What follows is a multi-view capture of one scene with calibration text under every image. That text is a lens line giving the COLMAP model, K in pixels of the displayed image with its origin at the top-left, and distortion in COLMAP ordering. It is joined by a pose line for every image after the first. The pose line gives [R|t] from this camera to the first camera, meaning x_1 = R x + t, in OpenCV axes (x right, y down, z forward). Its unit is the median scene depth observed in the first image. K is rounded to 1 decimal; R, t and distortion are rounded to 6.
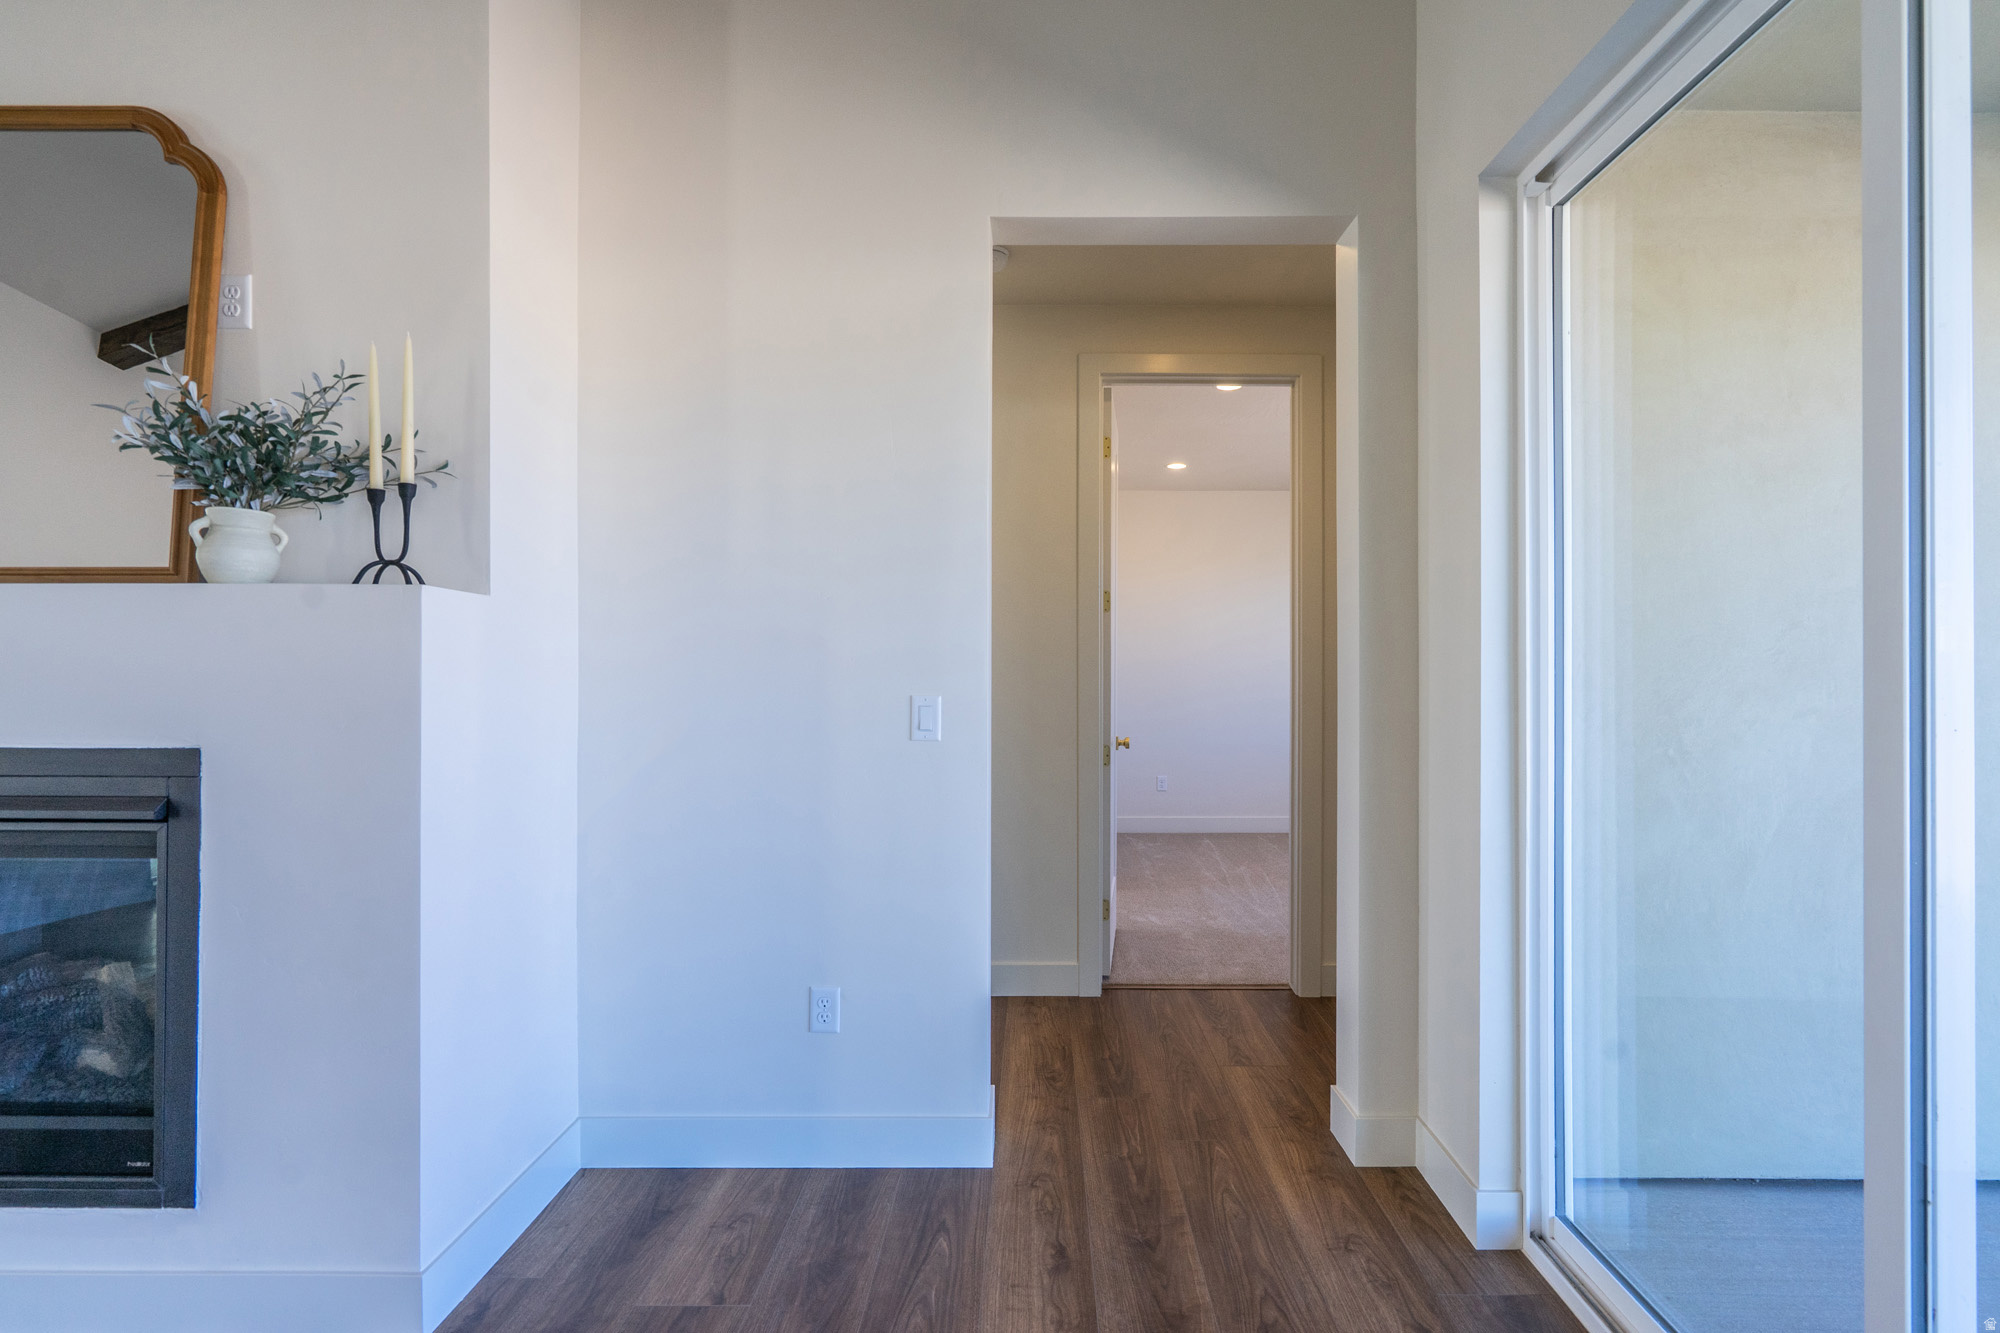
lens RADIAL K [[901.2, 0, 1004.1], [0, 901.2, 666.7], [0, 0, 1]] dist [-0.001138, 0.000811]
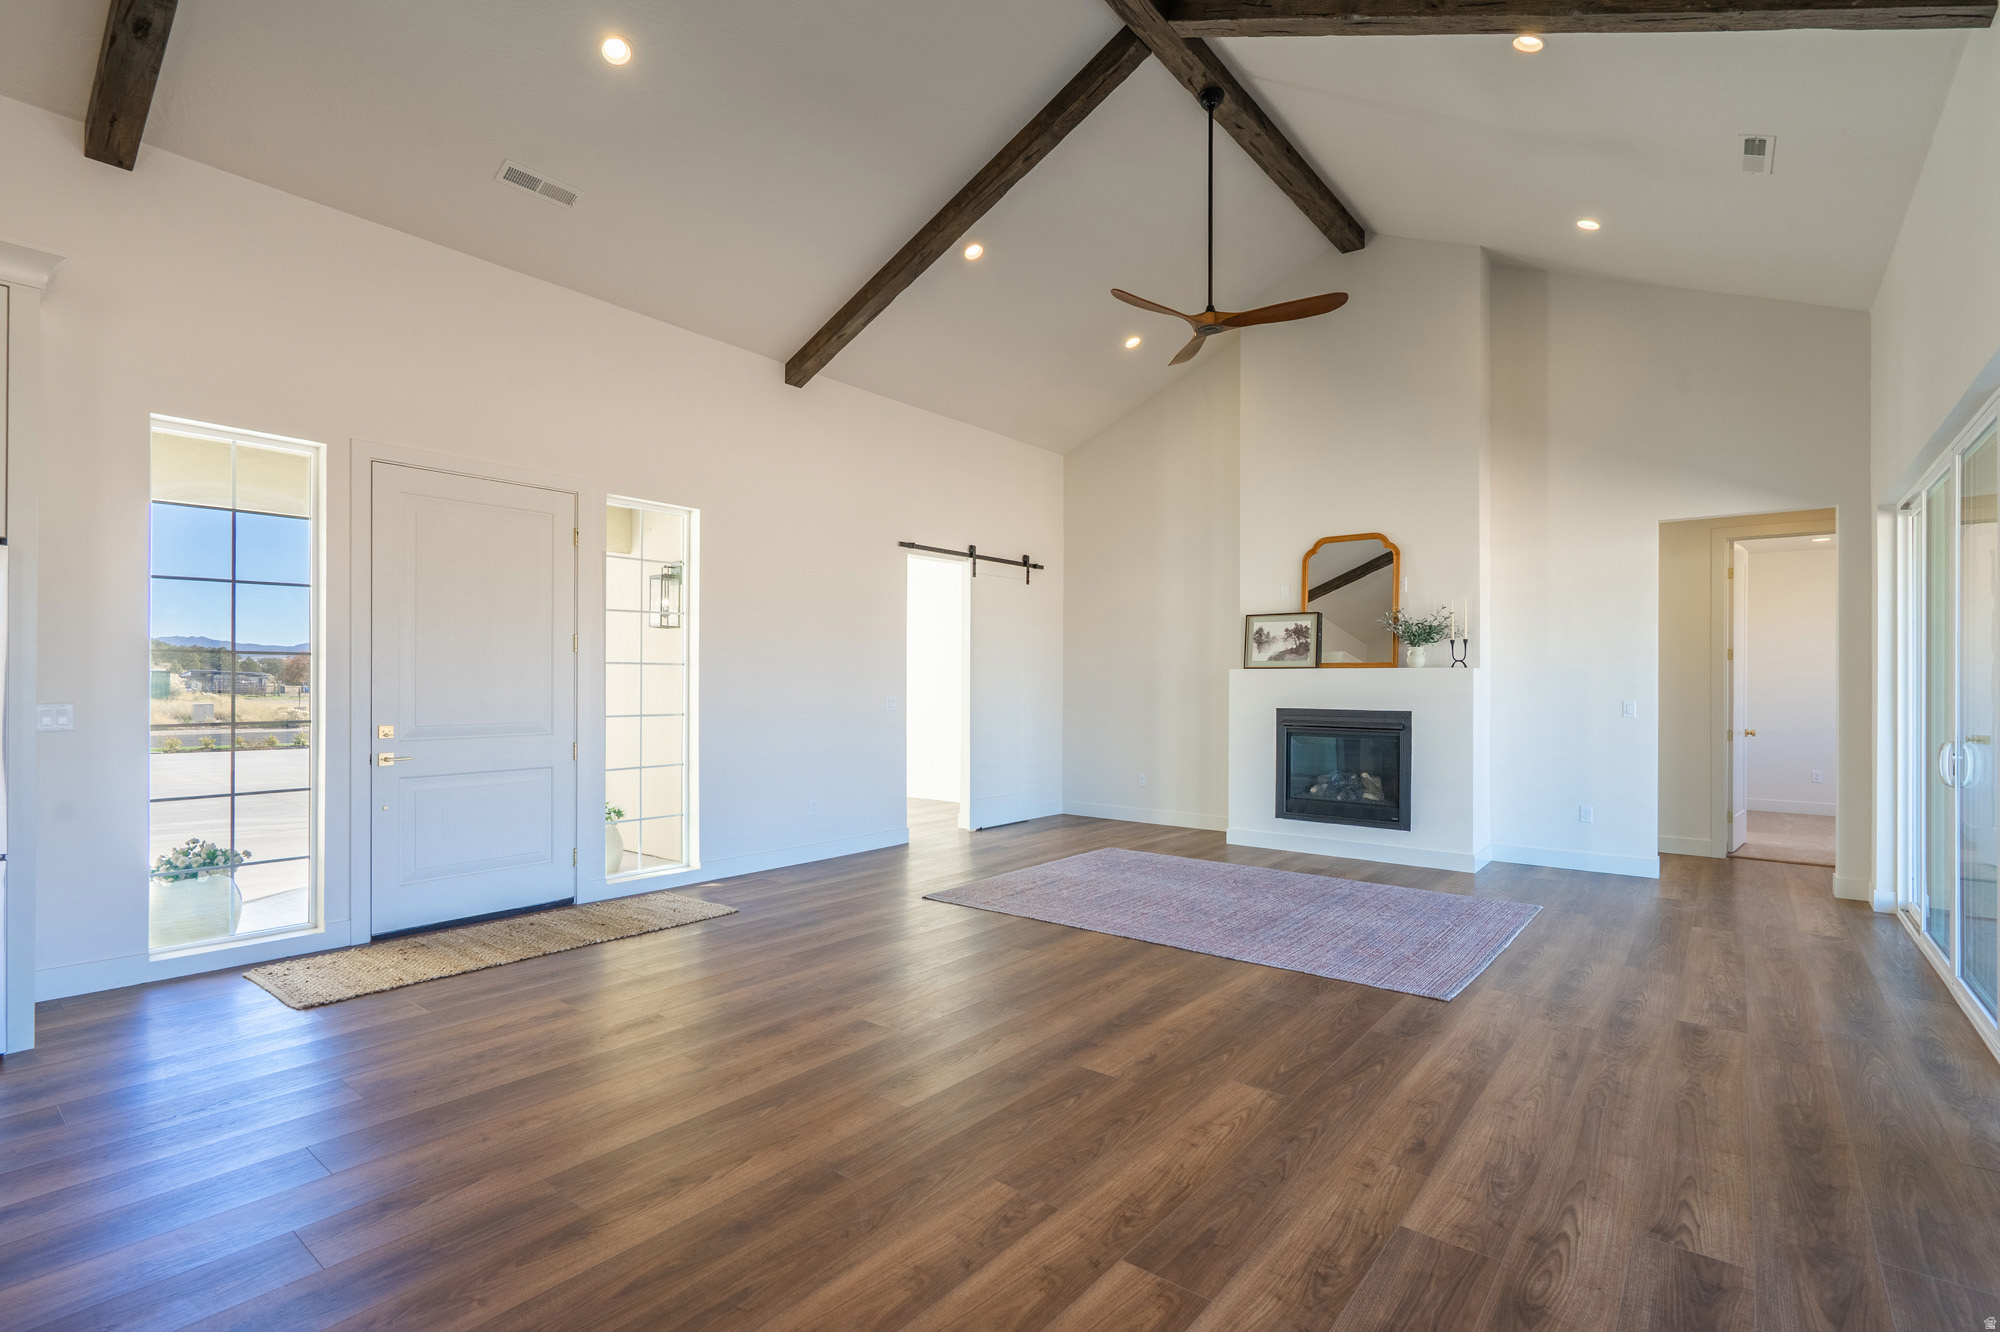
lens RADIAL K [[901.2, 0, 1004.1], [0, 901.2, 666.2], [0, 0, 1]] dist [-0.001138, 0.000811]
pose [[0.805945, -0.005442, -0.591966, 0.031965], [-0.000278, 0.999954, -0.009570, -0.052676], [0.591991, 0.007878, 0.805906, -2.649224]]
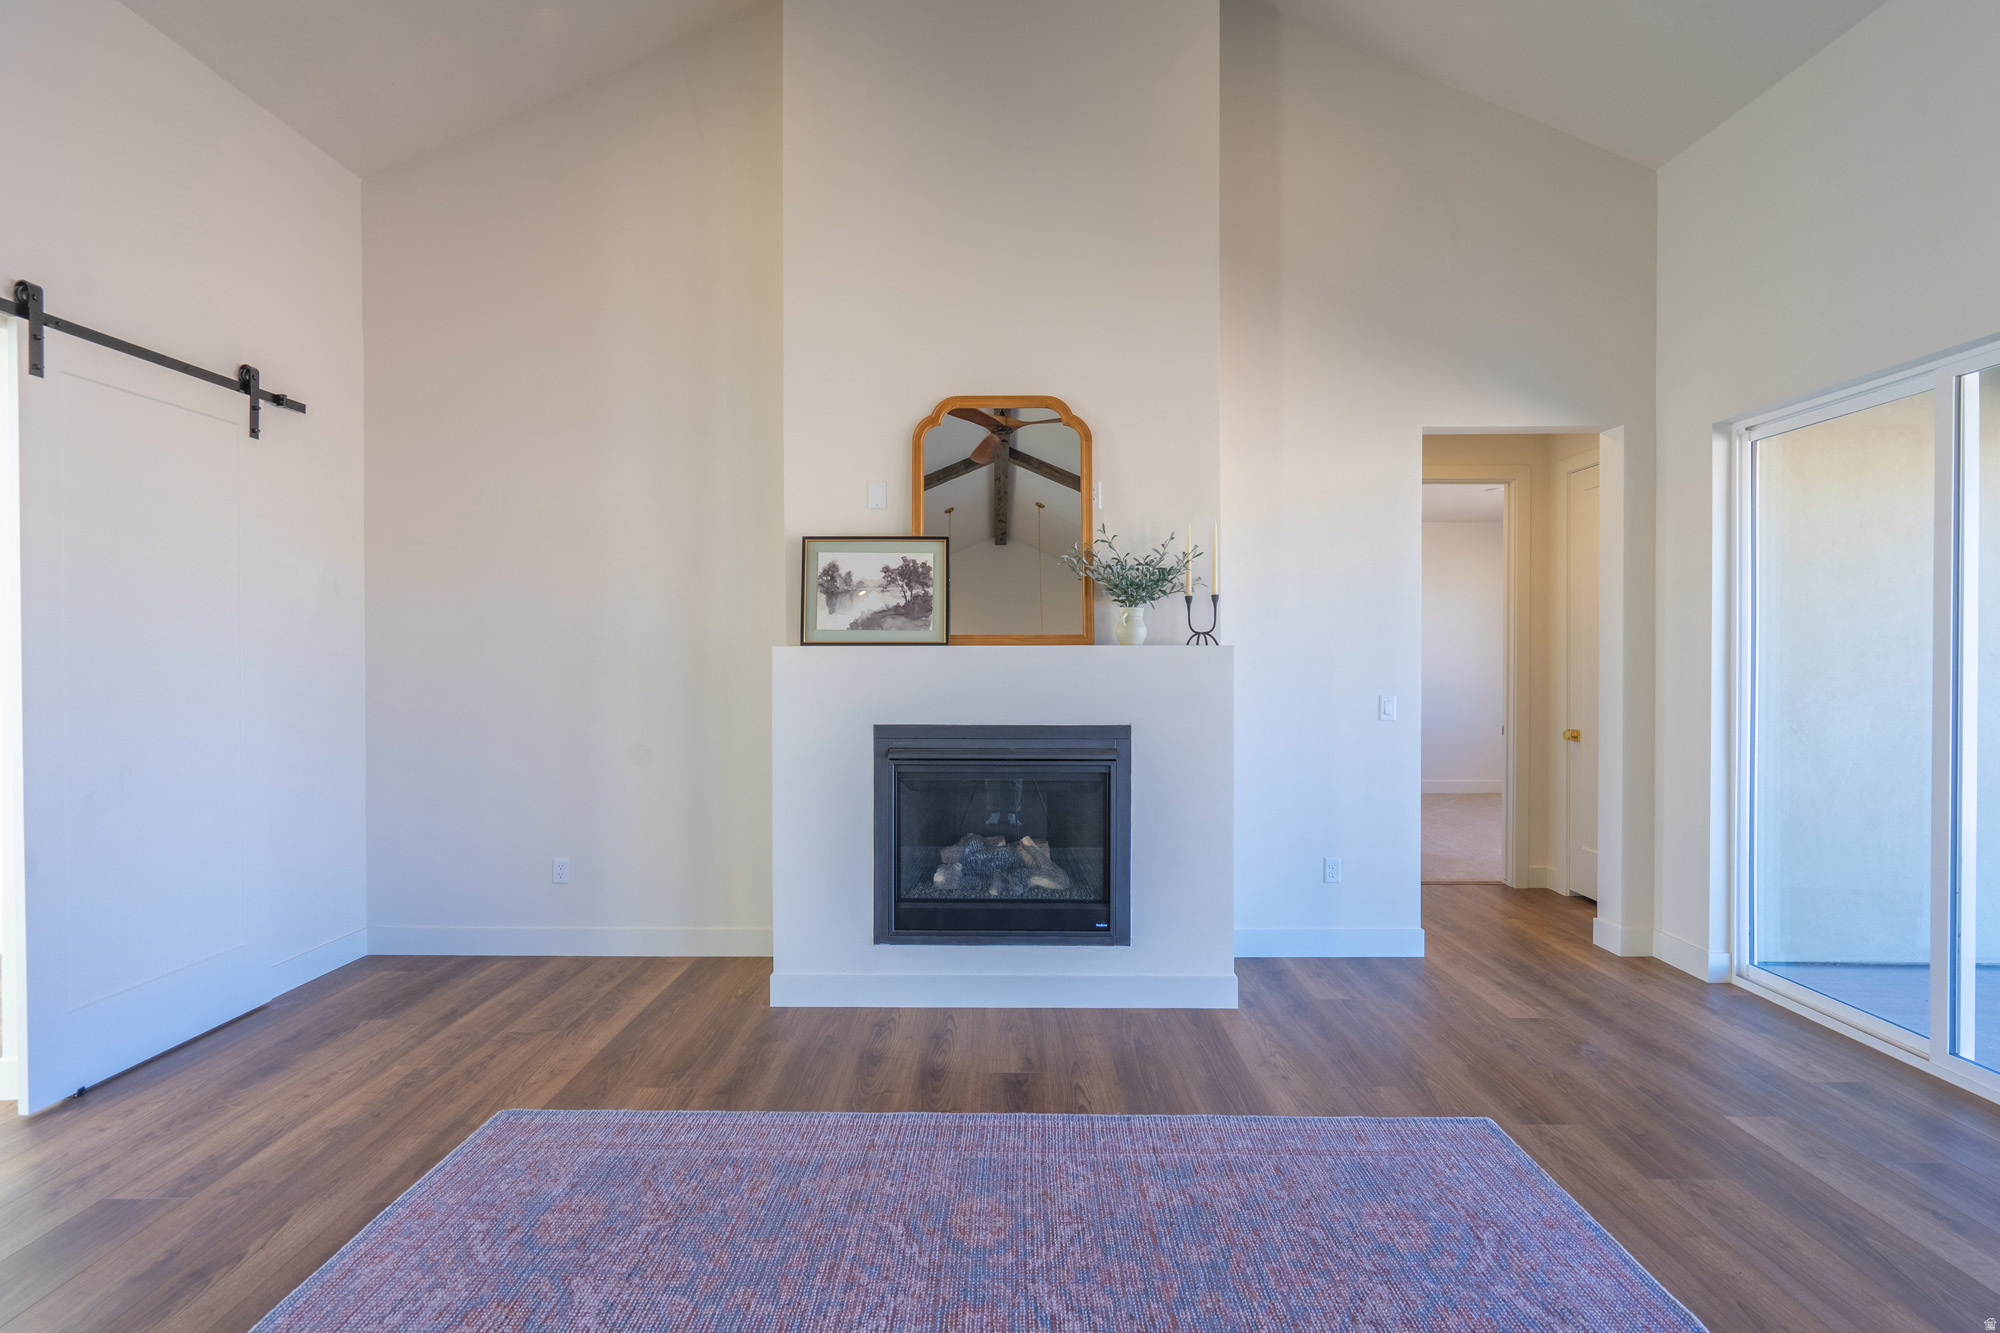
lens RADIAL K [[901.2, 0, 1004.1], [0, 901.2, 666.7], [0, 0, 1]] dist [-0.001138, 0.000811]
pose [[0.999728, -0.000828, 0.023329, -1.018431], [0.000507, 0.999905, 0.013786, -0.059313], [-0.023338, -0.013770, 0.999633, -0.879952]]
